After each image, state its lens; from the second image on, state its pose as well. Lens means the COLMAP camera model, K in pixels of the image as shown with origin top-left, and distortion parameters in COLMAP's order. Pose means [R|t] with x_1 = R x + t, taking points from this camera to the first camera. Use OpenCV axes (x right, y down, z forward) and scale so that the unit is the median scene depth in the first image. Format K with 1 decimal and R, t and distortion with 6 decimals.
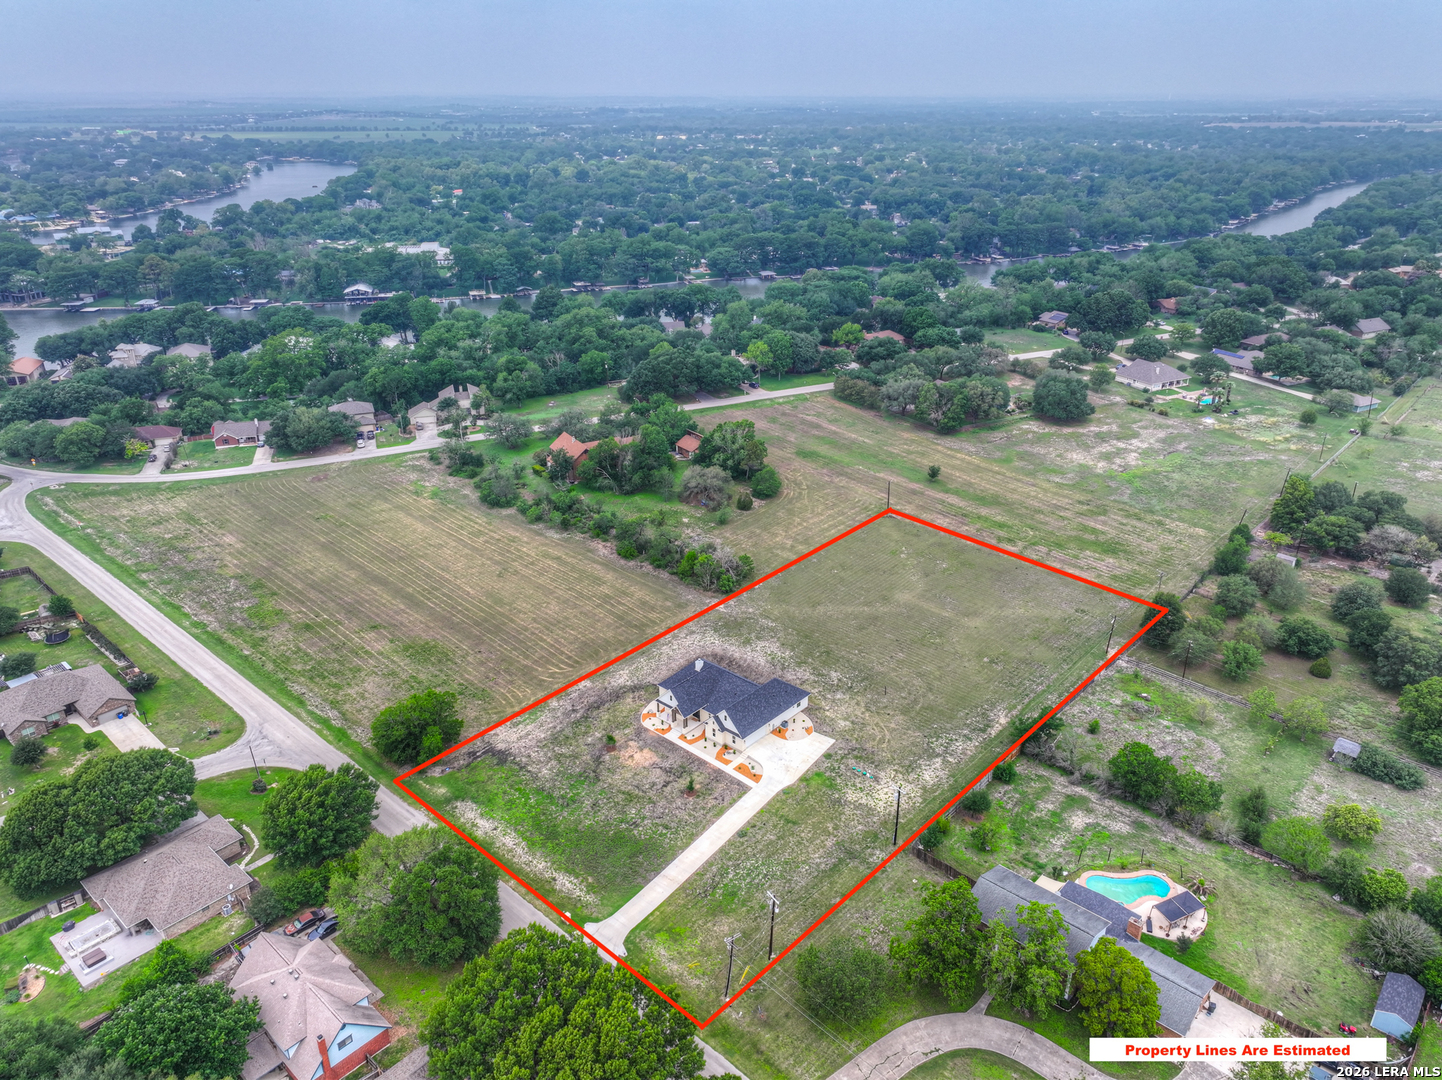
lens RADIAL K [[1012.8, 0, 721.0], [0, 1012.8, 540.0], [0, 0, 1]] dist [0.004075, 0.010752]
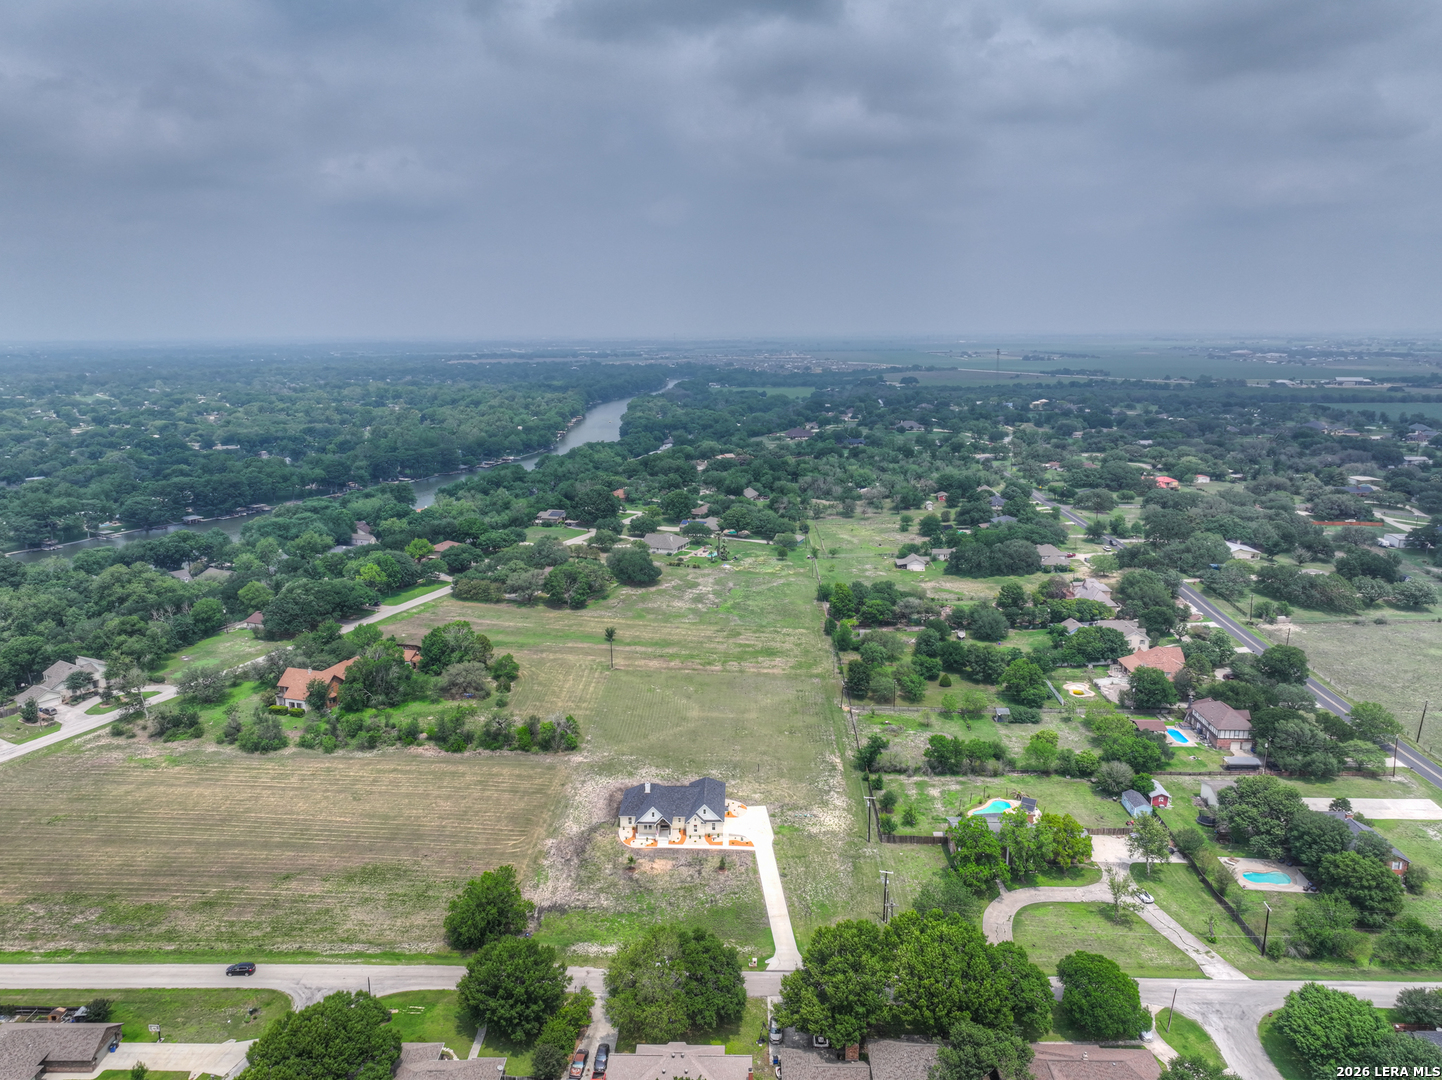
lens RADIAL K [[1012.8, 0, 721.0], [0, 1012.8, 540.0], [0, 0, 1]] dist [0.004075, 0.010752]
pose [[0.758253, -0.137592, 0.637276, -0.685973], [0.270662, 0.955696, -0.115702, 0.004548], [-0.593122, 0.260218, 0.761901, -0.052658]]
